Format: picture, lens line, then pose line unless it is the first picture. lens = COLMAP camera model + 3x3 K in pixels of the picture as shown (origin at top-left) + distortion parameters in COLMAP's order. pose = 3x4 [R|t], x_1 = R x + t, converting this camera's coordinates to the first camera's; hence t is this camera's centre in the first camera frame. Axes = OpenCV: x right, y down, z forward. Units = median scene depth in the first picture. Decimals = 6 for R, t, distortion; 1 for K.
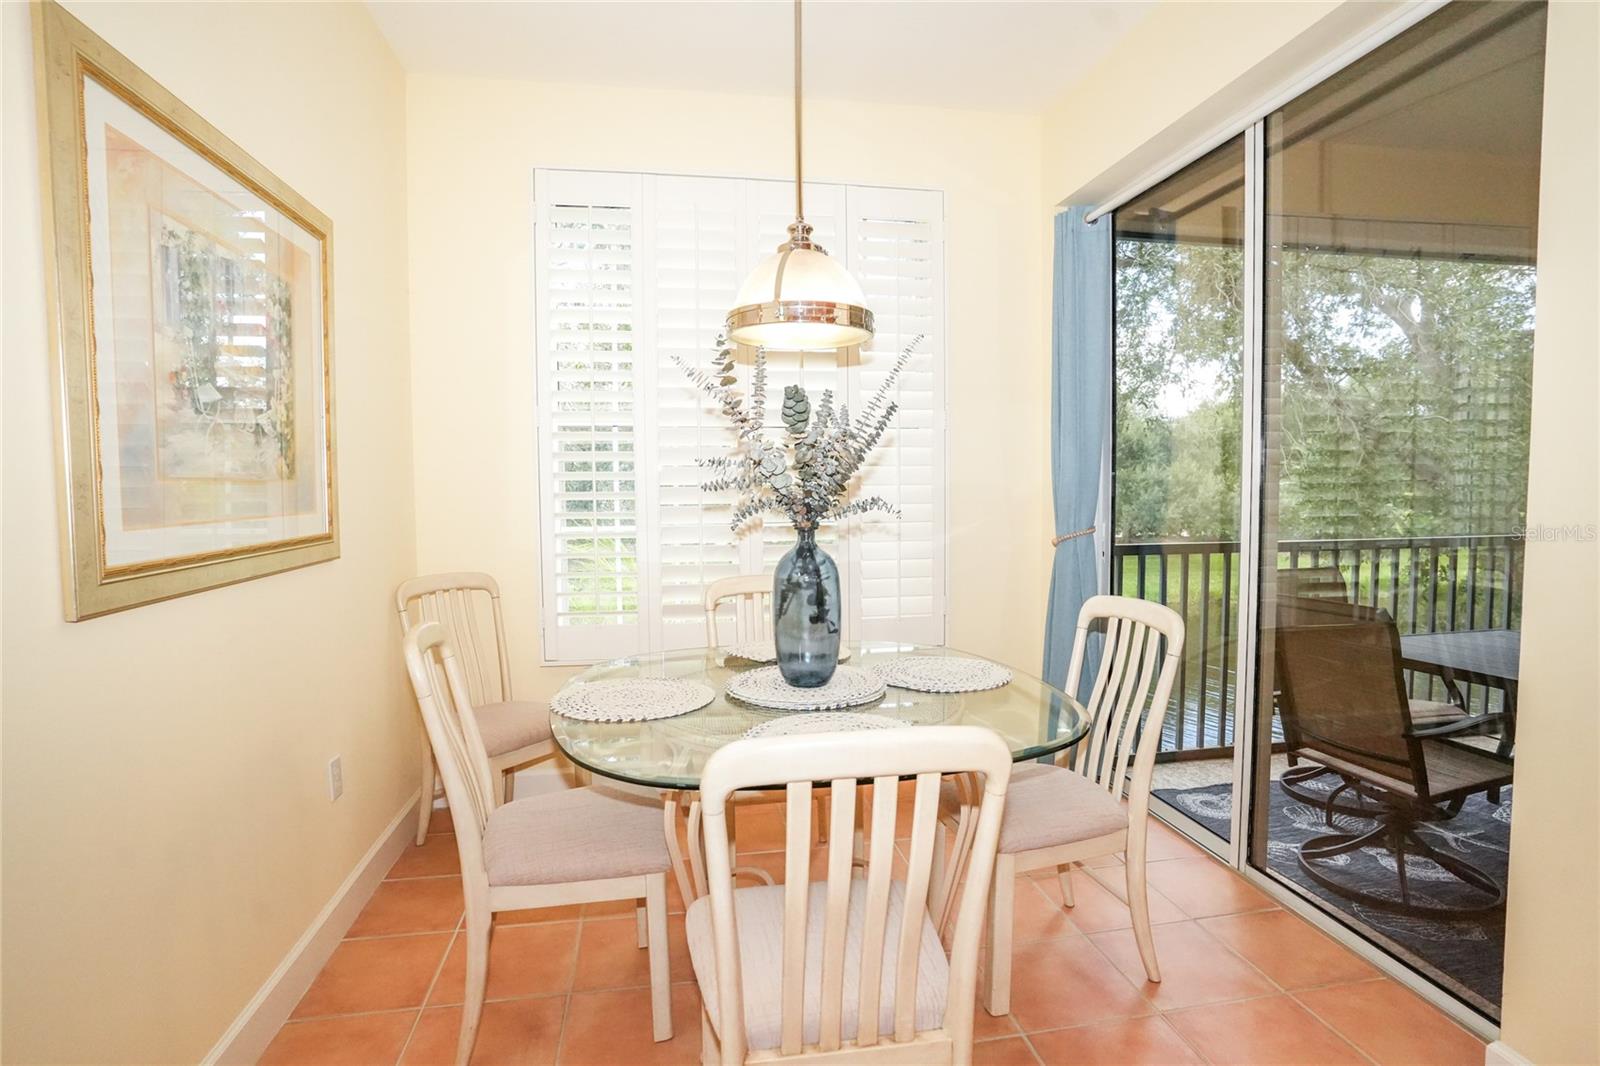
lens RADIAL K [[788.3, 0, 795.7], [0, 788.3, 529.8], [0, 0, 1]] dist [-0.082560, 0.043282]
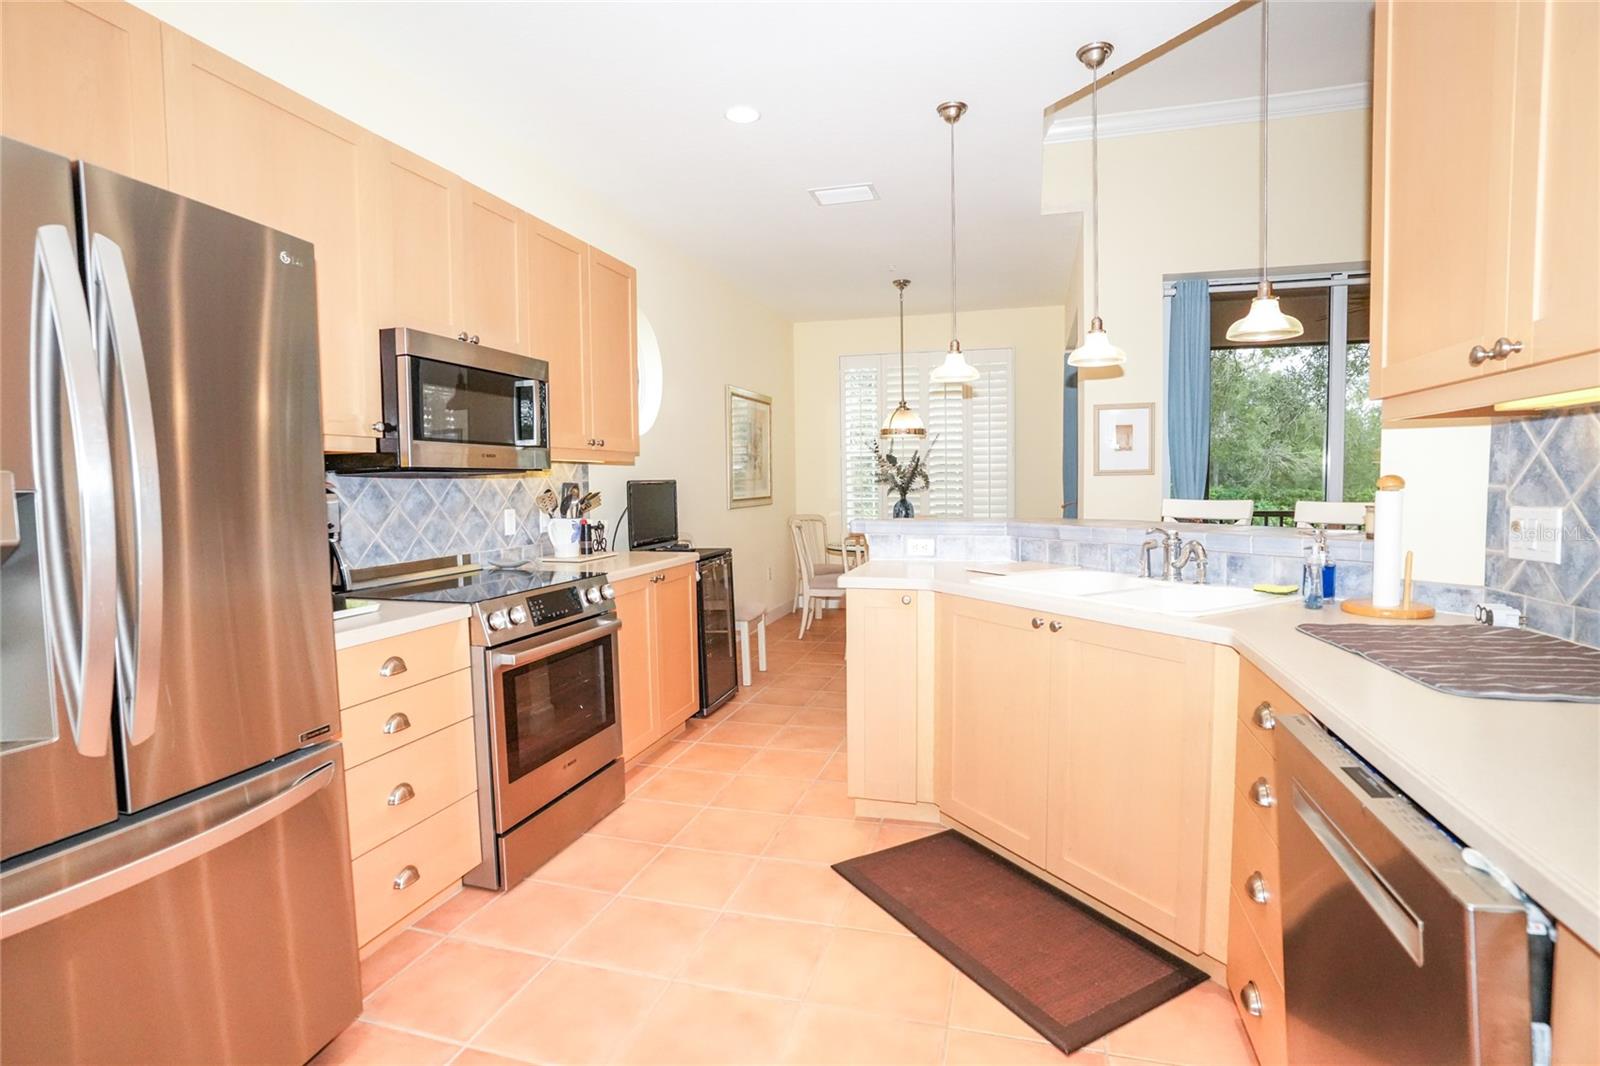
lens RADIAL K [[788.3, 0, 795.7], [0, 788.3, 529.8], [0, 0, 1]] dist [-0.082560, 0.043282]
pose [[0.895579, 0.024482, -0.444229, 1.074487], [-0.018855, 0.999676, 0.017082, 0.098676], [0.444504, -0.006922, 0.895750, -2.145248]]
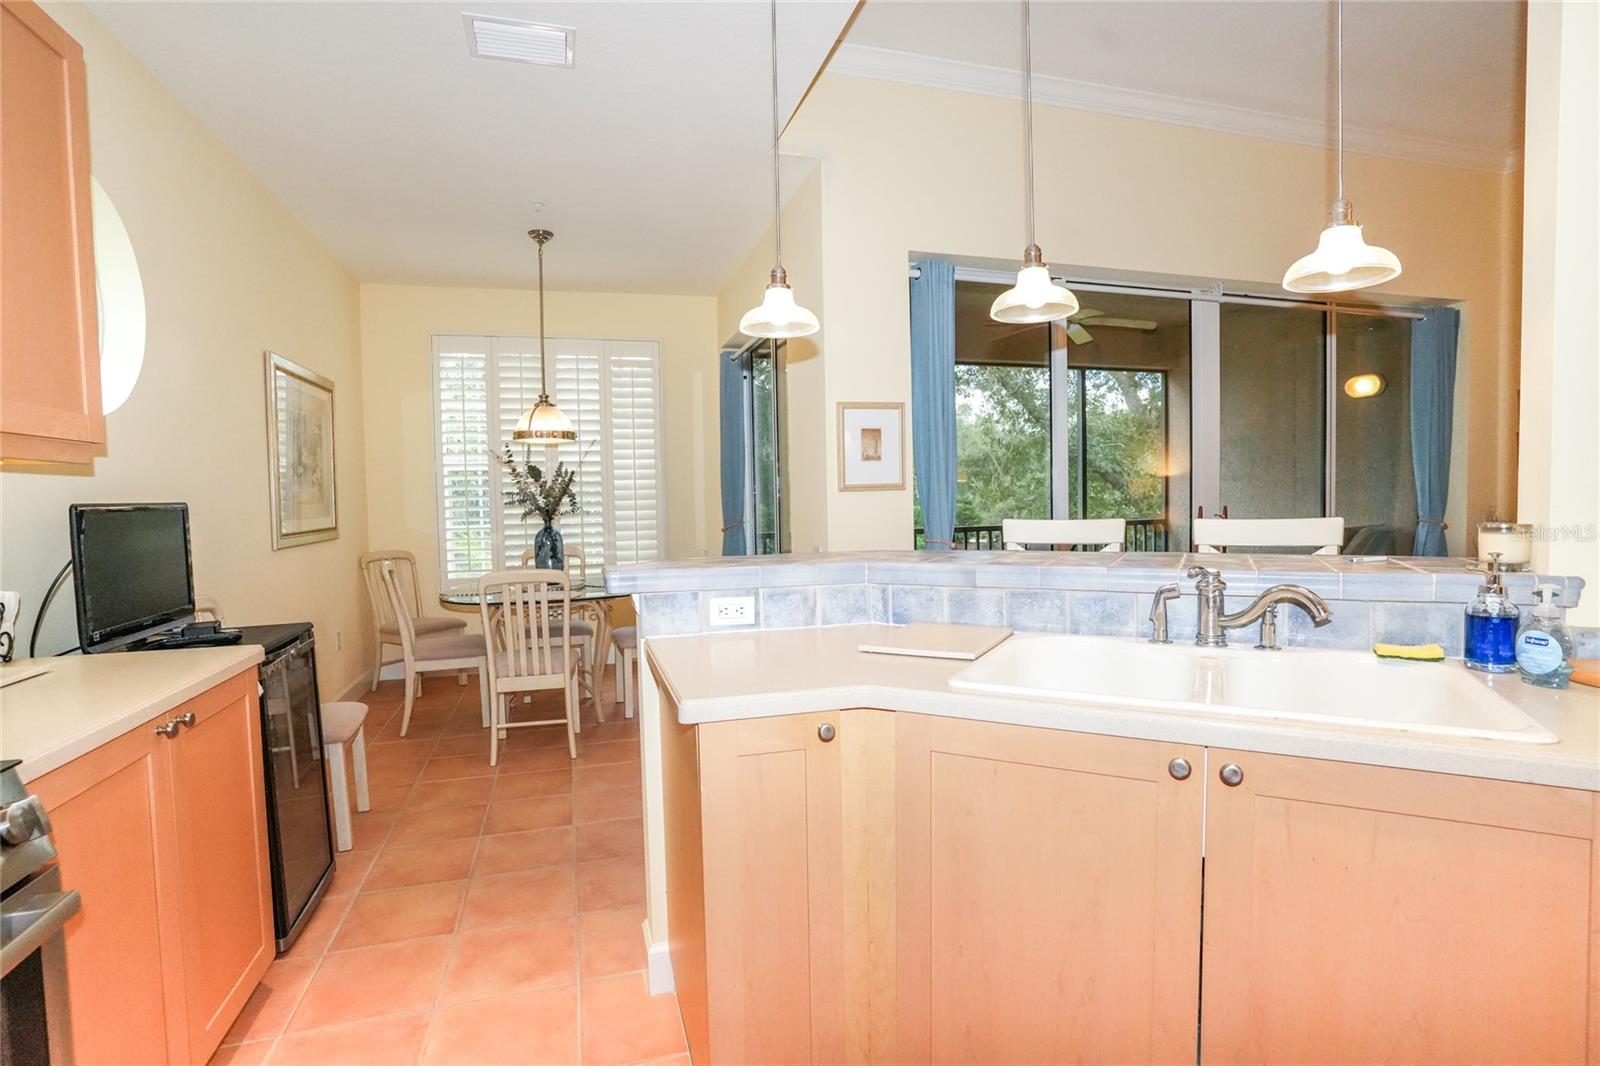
lens RADIAL K [[788.3, 0, 795.7], [0, 788.3, 529.8], [0, 0, 1]] dist [-0.082560, 0.043282]
pose [[0.994061, -0.015179, 0.107764, 0.512177], [0.016509, 0.999798, -0.011469, 0.068758], [-0.107568, 0.013180, 0.994110, -1.478162]]
